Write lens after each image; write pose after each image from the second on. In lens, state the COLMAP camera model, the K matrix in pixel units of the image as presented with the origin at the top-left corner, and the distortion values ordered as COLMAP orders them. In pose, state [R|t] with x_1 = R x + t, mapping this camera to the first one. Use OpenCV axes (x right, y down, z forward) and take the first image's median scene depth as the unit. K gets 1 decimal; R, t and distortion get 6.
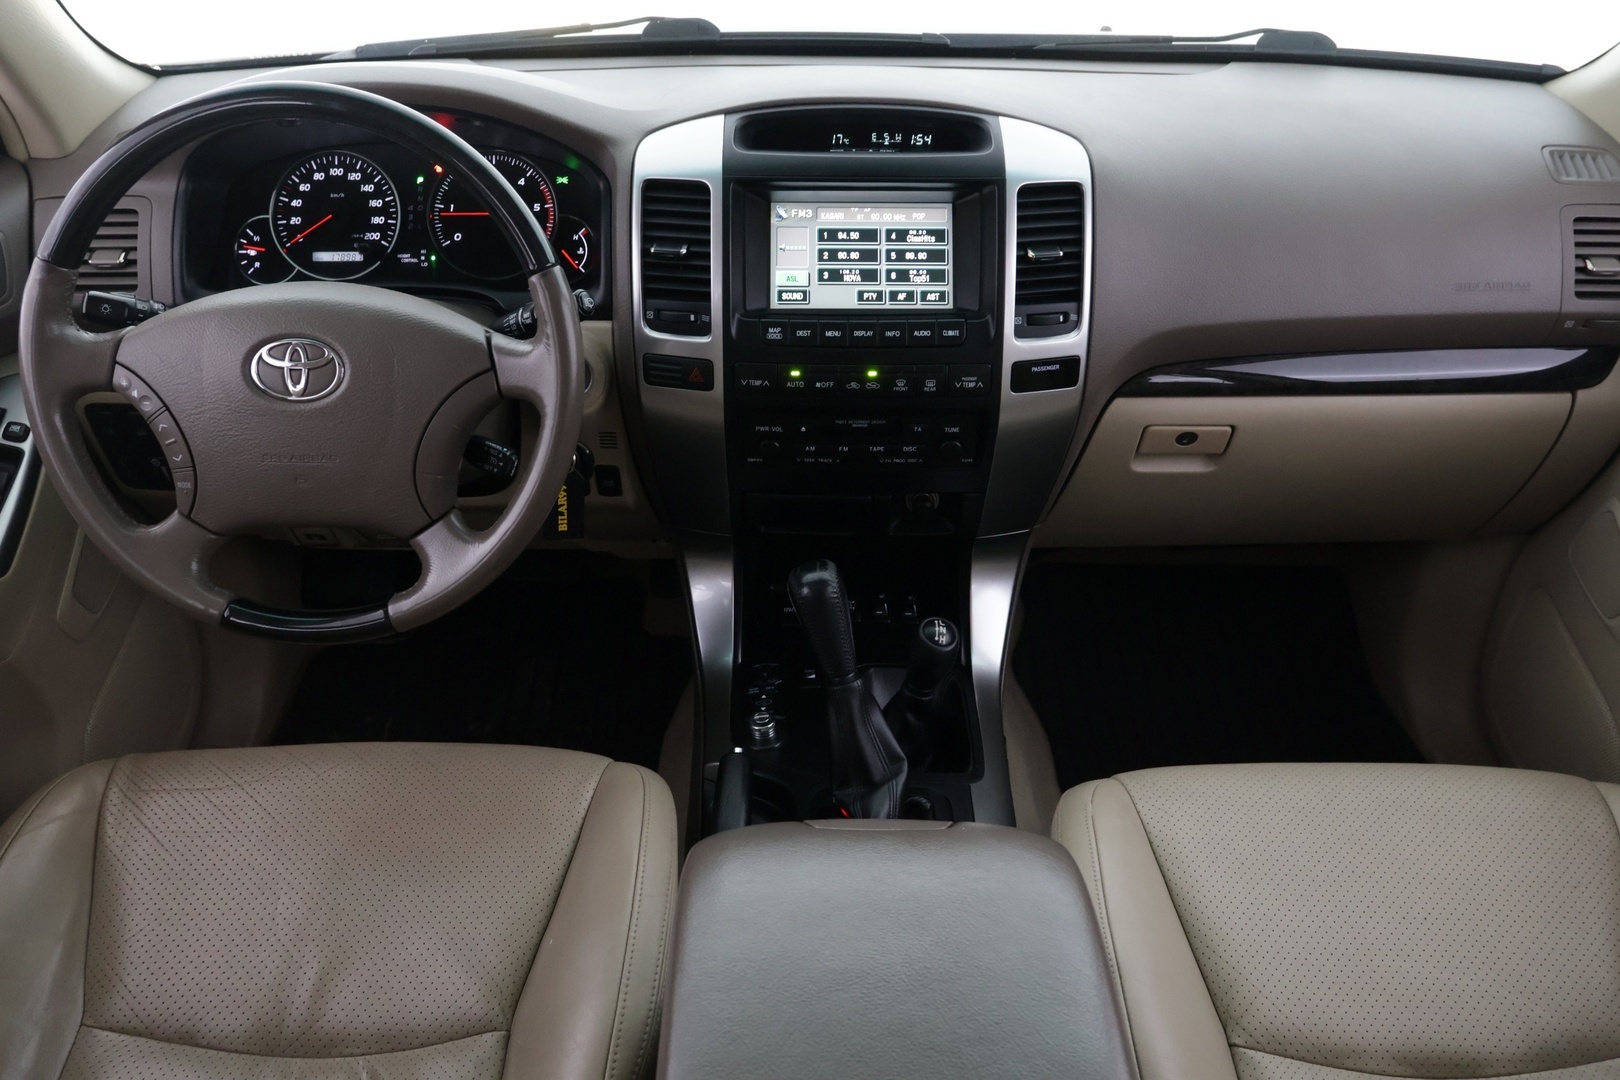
lens RADIAL K [[1377.1, 0, 810.0], [0, 1377.1, 540.0], [0, 0, 1]] dist [-0.039508, 0.051232]
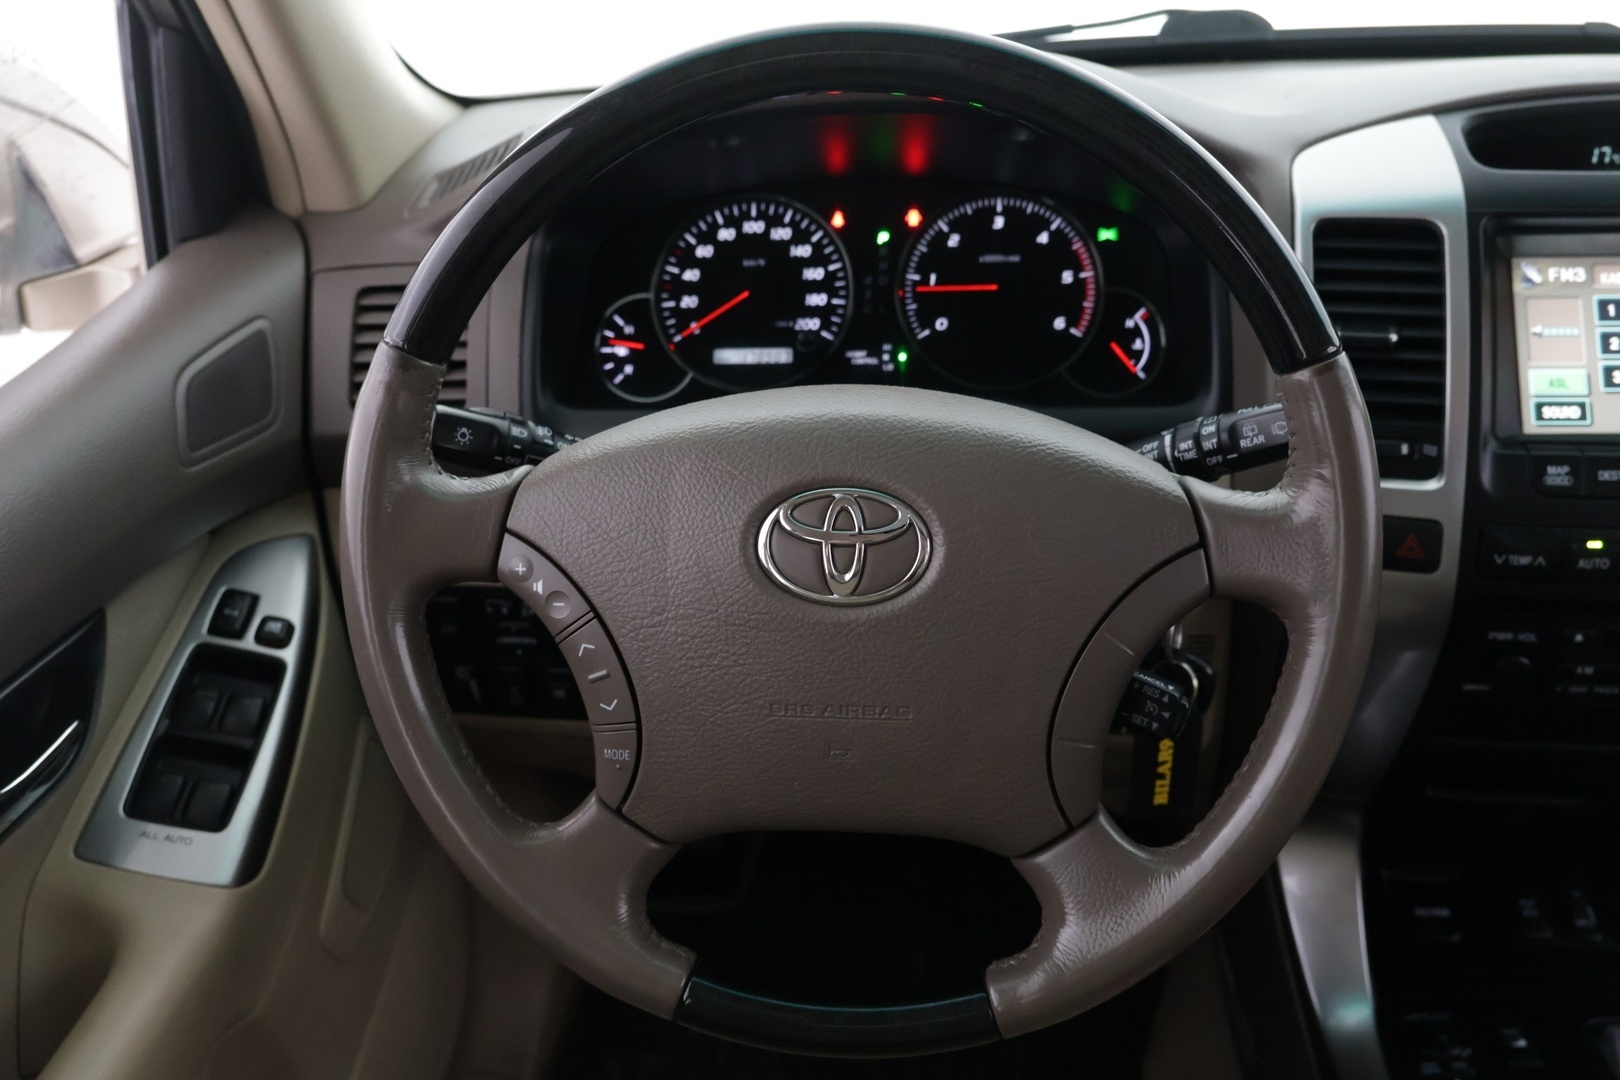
lens RADIAL K [[1505.8, 0, 810.0], [0, 1505.8, 540.0], [0, 0, 1]] dist [-0.026876, -0.002250]
pose [[0.995009, 0.001390, -0.099771, -0.248442], [-0.011436, 0.994903, -0.100191, -0.051012], [0.099123, 0.100832, 0.989953, 0.314579]]
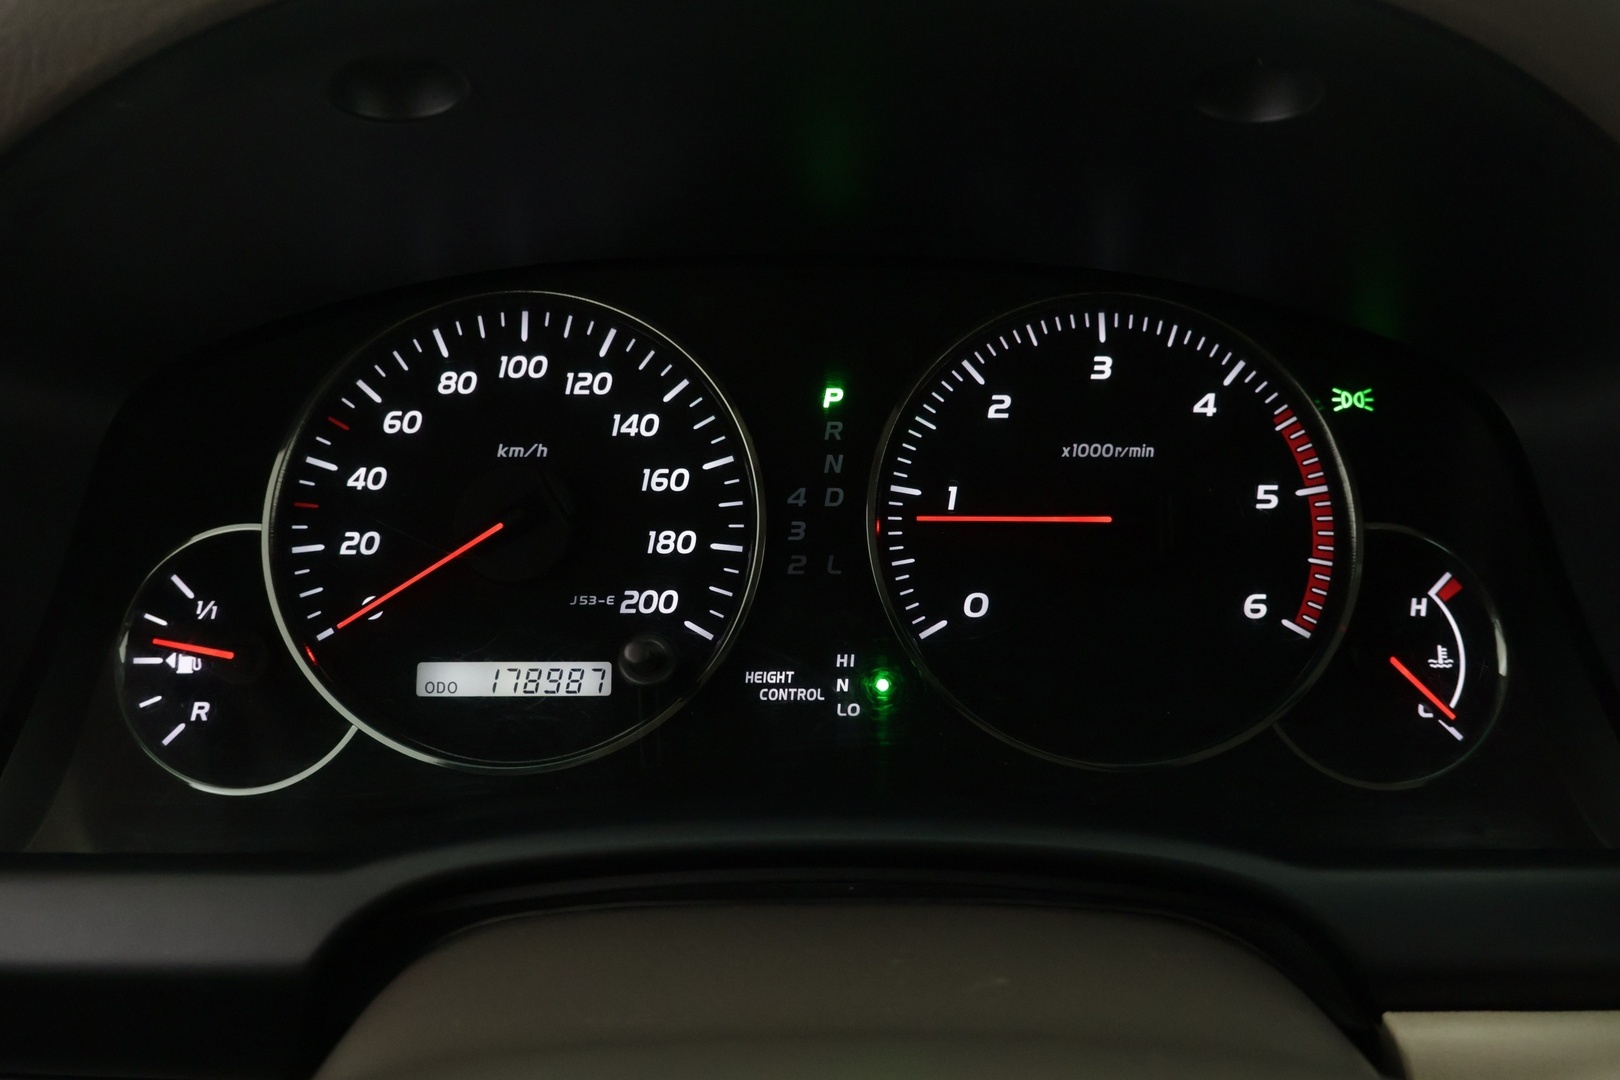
lens RADIAL K [[1377.1, 0, 810.0], [0, 1377.1, 540.0], [0, 0, 1]] dist [-0.039508, 0.051232]
pose [[0.999959, -0.000970, 0.008969, -0.291822], [0.002835, 0.977618, -0.210369, -0.178261], [-0.008564, 0.210386, 0.977581, 0.741648]]
